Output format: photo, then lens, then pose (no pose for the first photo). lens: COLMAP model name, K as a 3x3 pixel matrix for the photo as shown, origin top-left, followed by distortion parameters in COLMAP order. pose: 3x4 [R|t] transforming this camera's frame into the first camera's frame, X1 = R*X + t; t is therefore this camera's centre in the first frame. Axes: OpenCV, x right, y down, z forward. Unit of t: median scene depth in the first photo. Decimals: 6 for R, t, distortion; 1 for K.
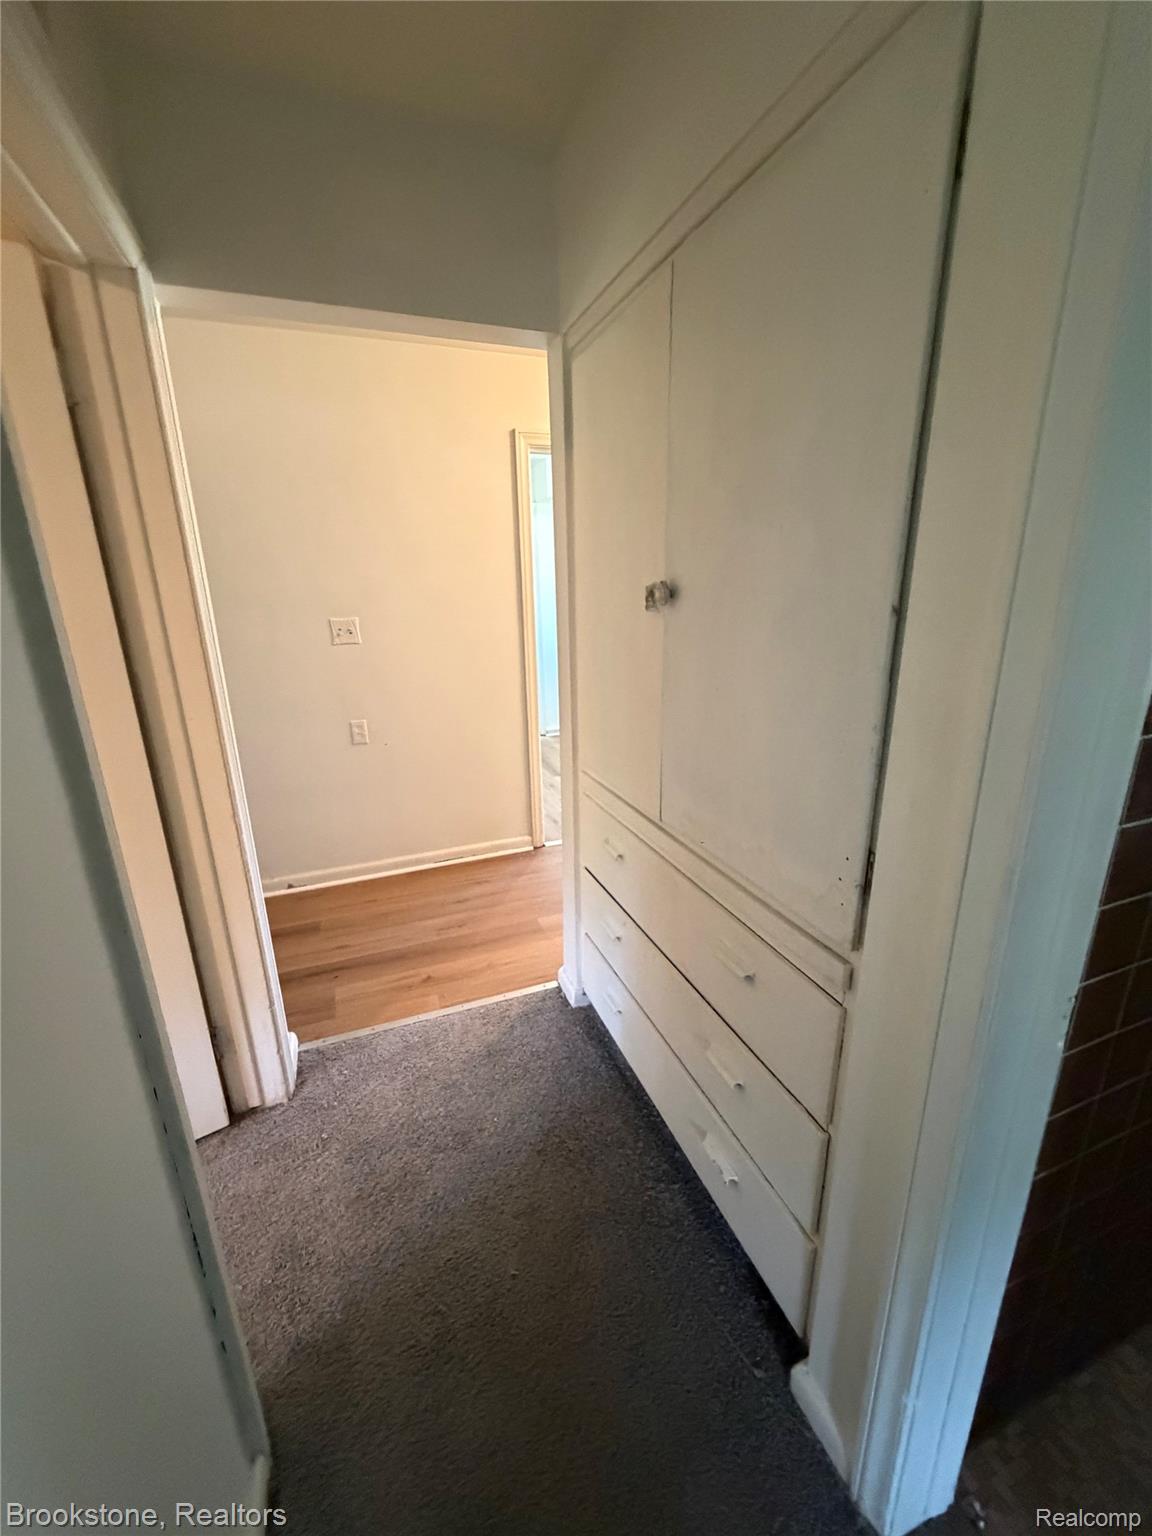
lens RADIAL K [[610.6, 0, 577.7], [0, 610.6, 768.0], [0, 0, 1]] dist [0.000074, -0.000242]
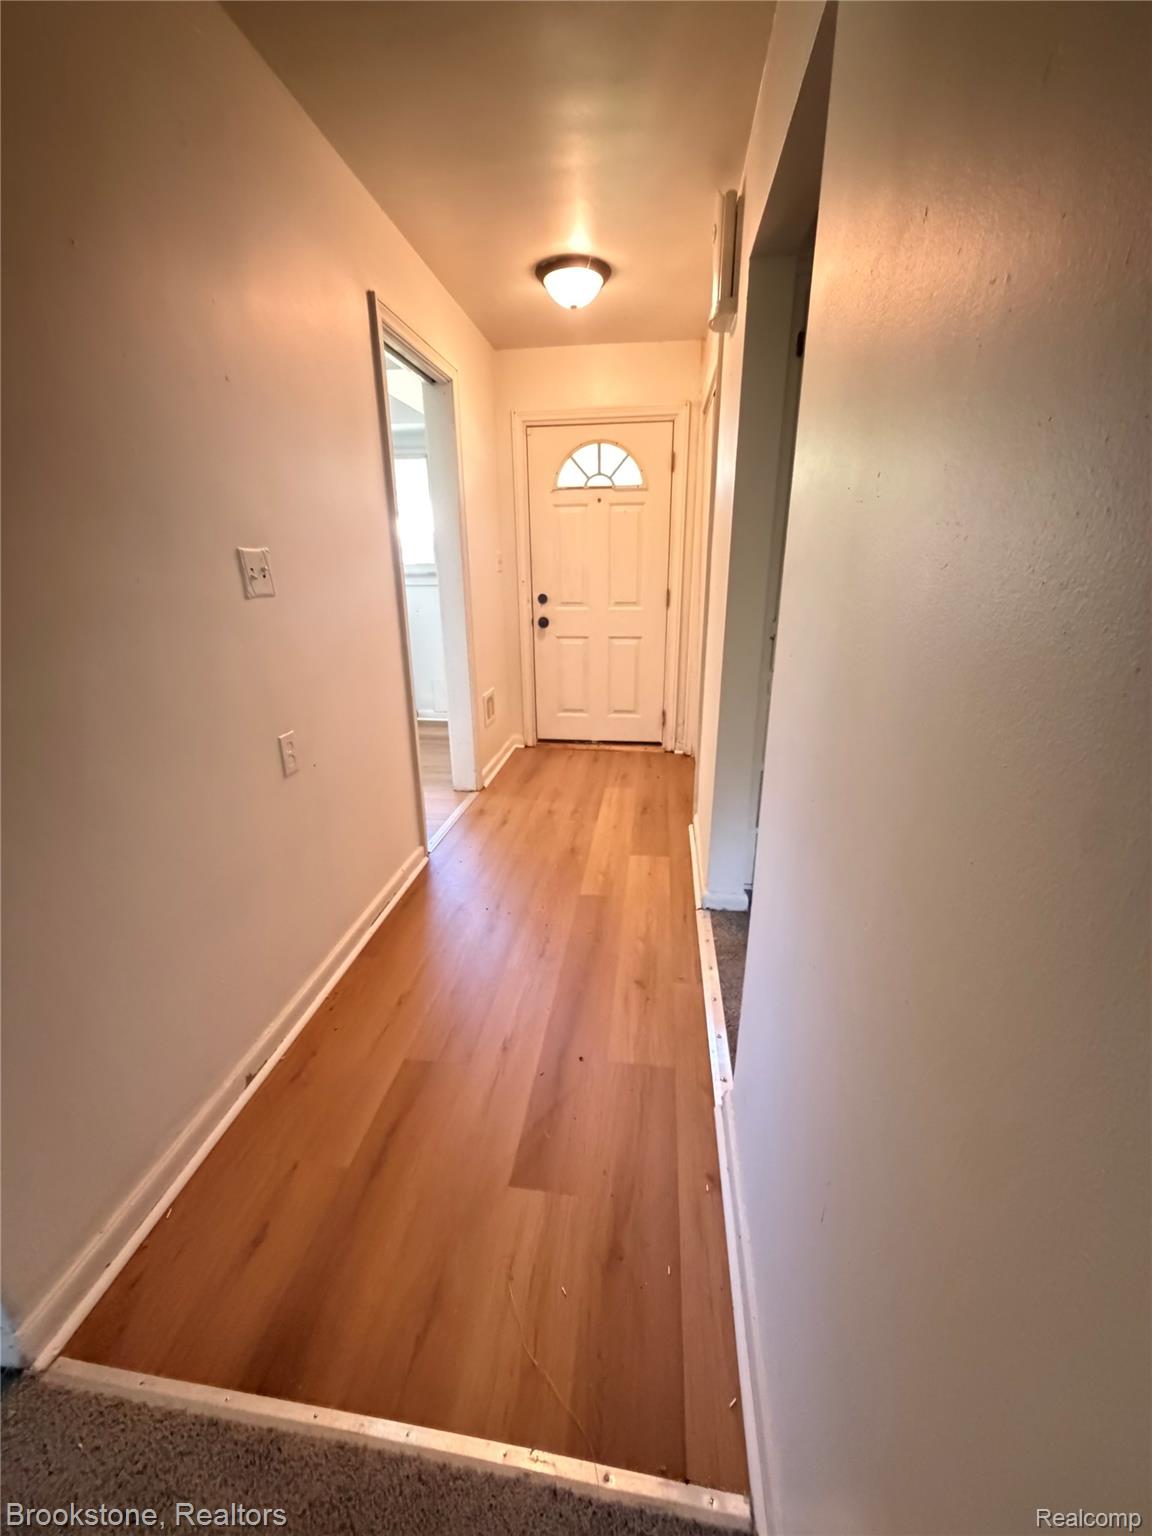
lens RADIAL K [[610.6, 0, 578.9], [0, 610.6, 766.7], [0, 0, 1]] dist [0.000074, -0.000242]
pose [[0.475108, -0.264110, 0.839356, -0.746510], [0.248653, 0.955311, 0.159849, -0.073821], [-0.844064, 0.132763, 0.519548, 0.496686]]
